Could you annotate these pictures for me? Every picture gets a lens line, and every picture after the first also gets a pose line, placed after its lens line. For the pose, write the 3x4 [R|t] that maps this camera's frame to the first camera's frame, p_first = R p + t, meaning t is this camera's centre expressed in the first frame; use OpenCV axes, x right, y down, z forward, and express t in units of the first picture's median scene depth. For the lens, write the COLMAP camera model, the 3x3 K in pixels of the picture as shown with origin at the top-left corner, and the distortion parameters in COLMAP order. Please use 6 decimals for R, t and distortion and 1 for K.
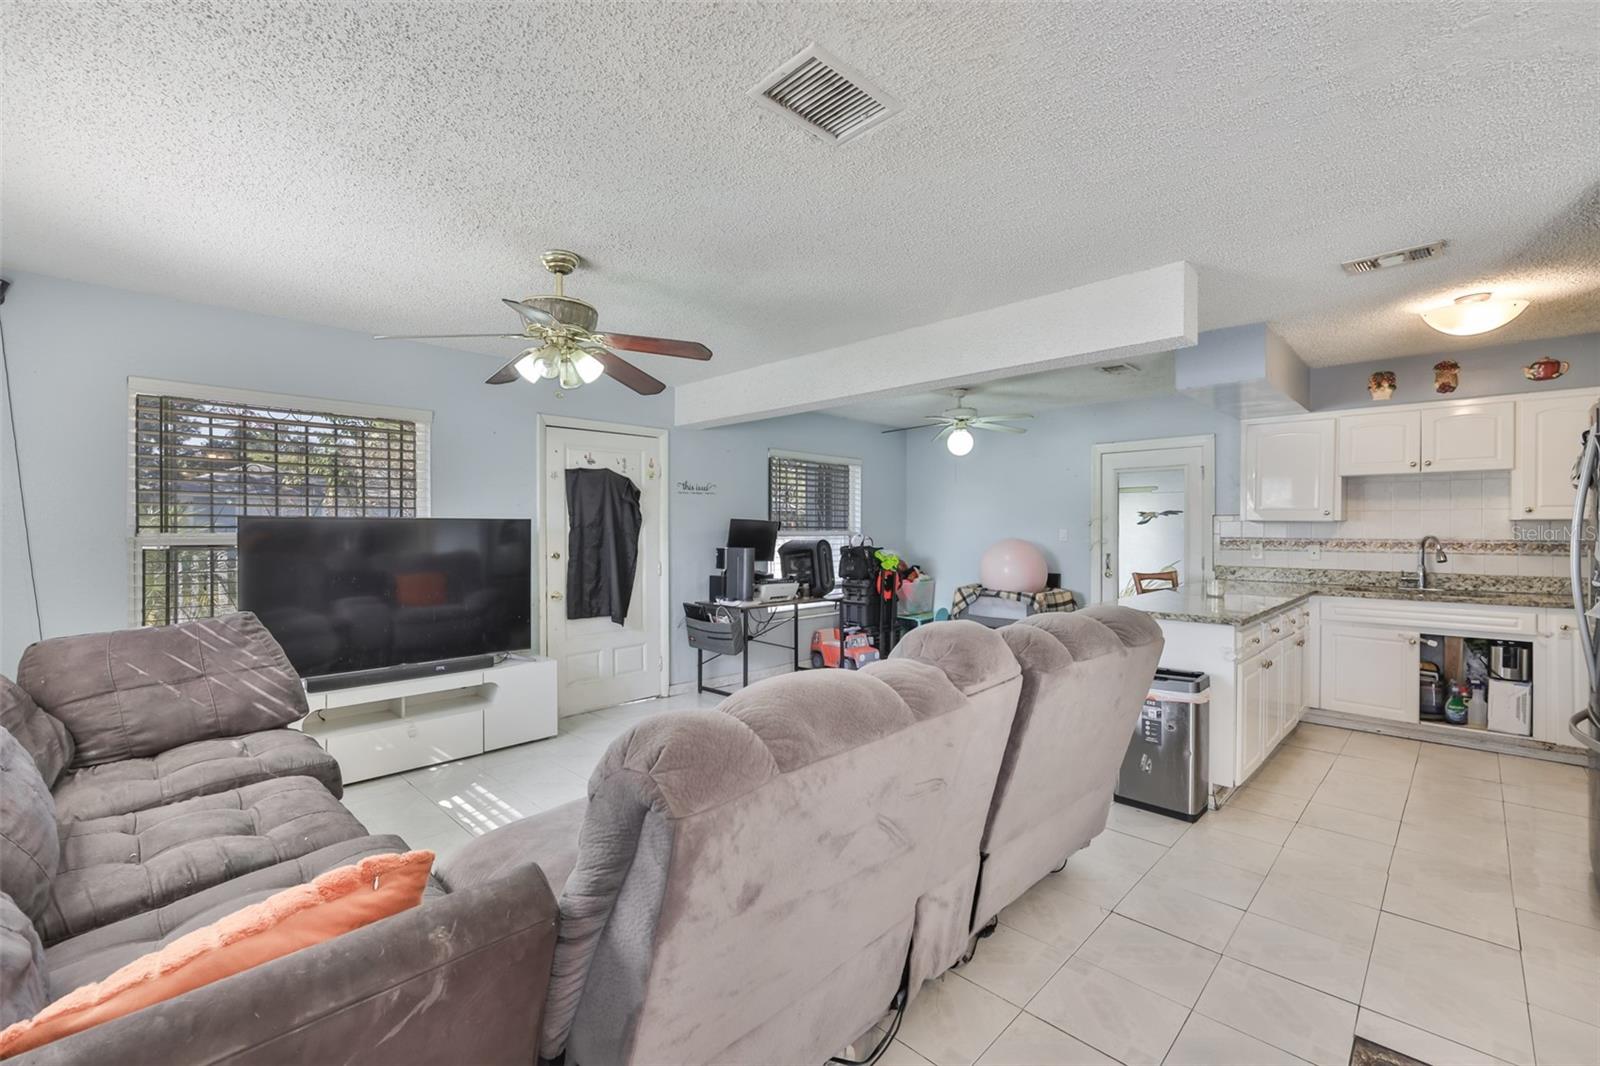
lens RADIAL K [[678.3, 0, 794.5], [0, 678.3, 528.1], [0, 0, 1]] dist [-0.000885, -0.000020]
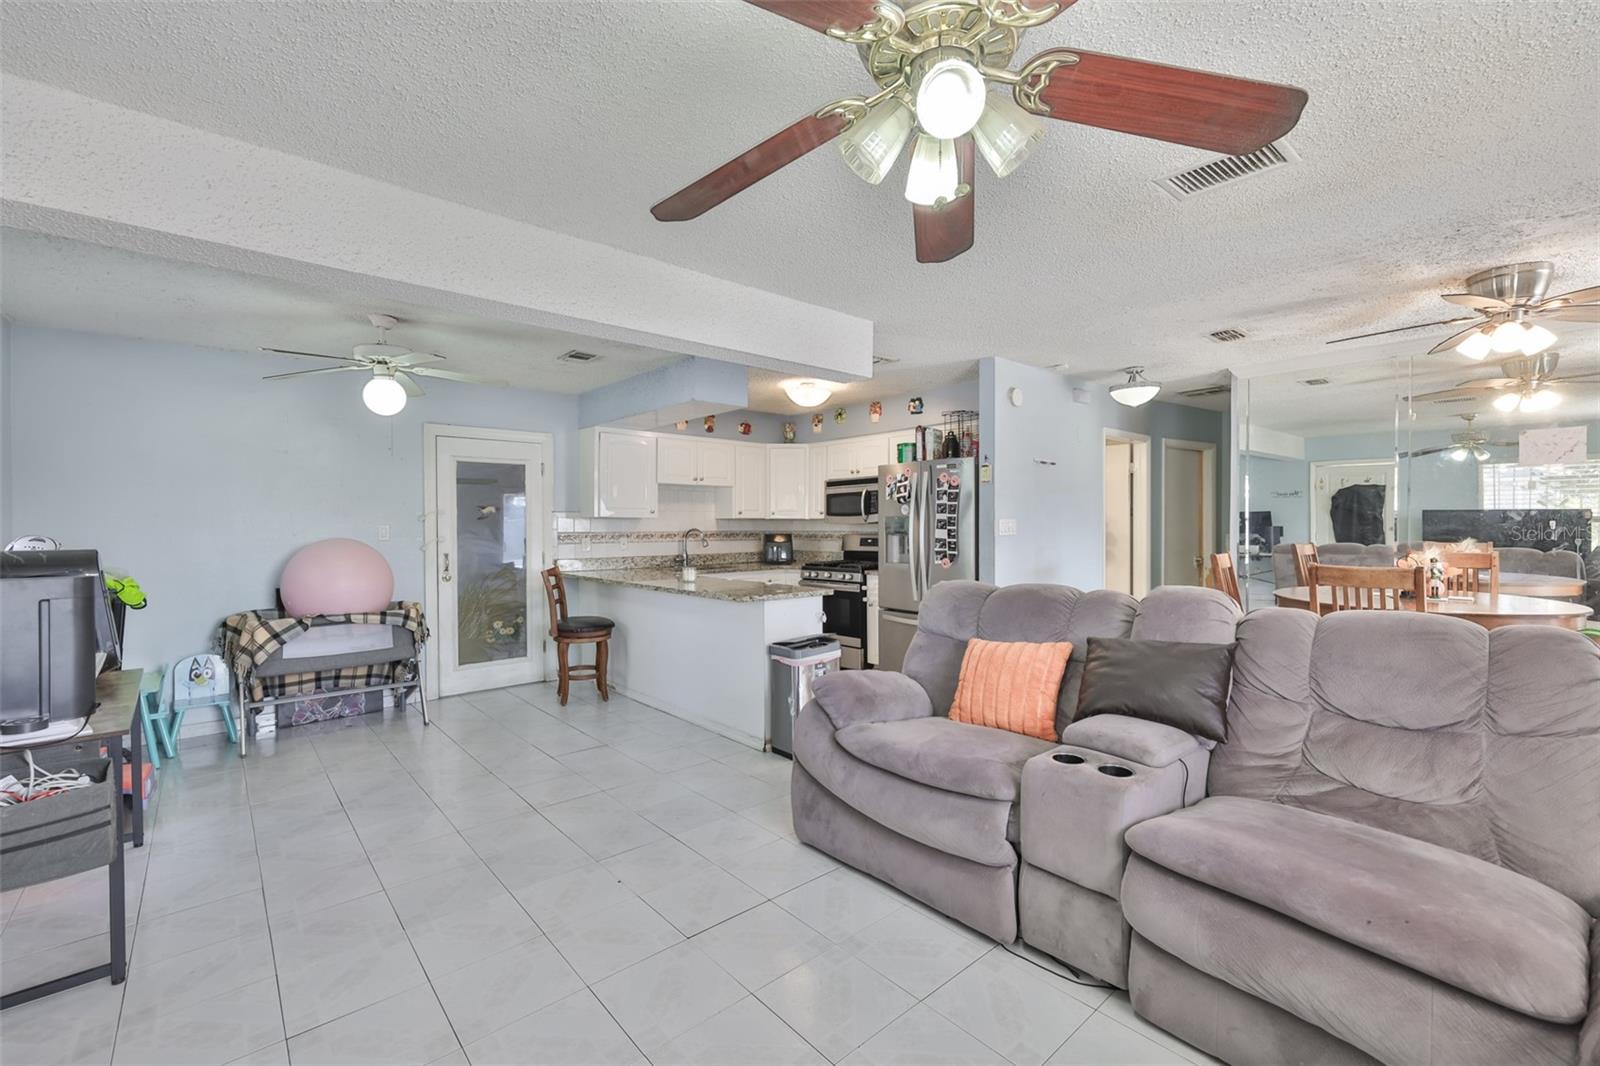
lens RADIAL K [[678.3, 0, 794.5], [0, 678.3, 528.1], [0, 0, 1]] dist [-0.000885, -0.000020]
pose [[0.082098, -0.009439, 0.996580, -0.418976], [-0.000036, 0.999955, 0.009474, -0.003346], [-0.996624, -0.000814, 0.082093, 0.566280]]
